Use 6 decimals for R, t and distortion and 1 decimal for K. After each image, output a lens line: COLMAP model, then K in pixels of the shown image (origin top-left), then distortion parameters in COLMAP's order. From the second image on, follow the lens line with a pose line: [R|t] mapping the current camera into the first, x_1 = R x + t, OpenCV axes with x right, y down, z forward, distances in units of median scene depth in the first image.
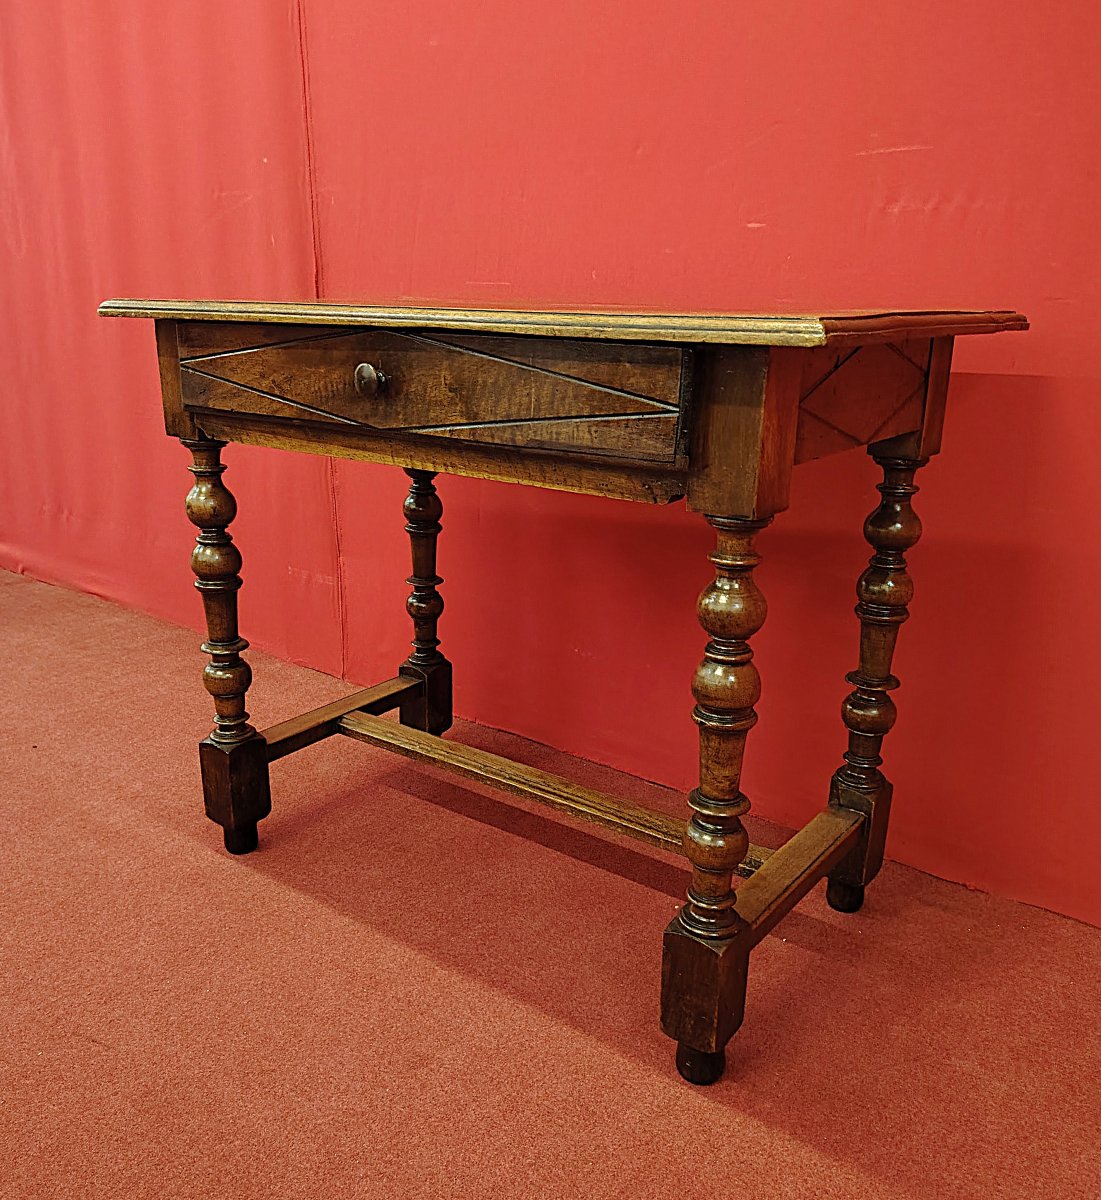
lens RADIAL K [[1049.6, 0, 551.4], [0, 1049.6, 668.8], [0, 0, 1]] dist [0.006298, 0.006487]
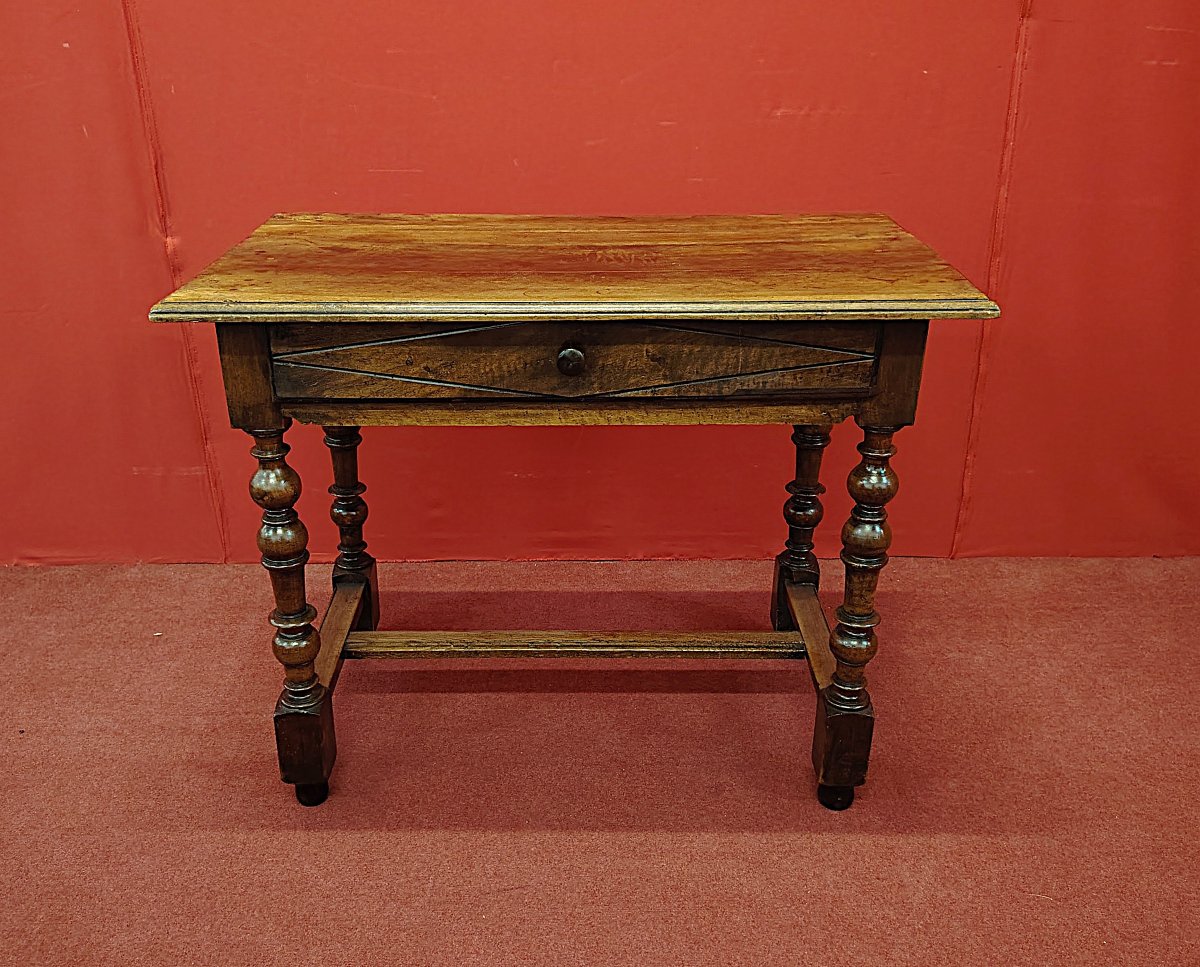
lens RADIAL K [[1131.3, 0, 552.1], [0, 1131.3, 501.0], [0, 0, 1]] dist [0.041015, 0.000000]
pose [[0.818119, -0.265336, 0.510175, -0.827164], [0.228627, 0.964135, 0.134808, -0.283071], [-0.527647, 0.006351, 0.849440, -0.054142]]
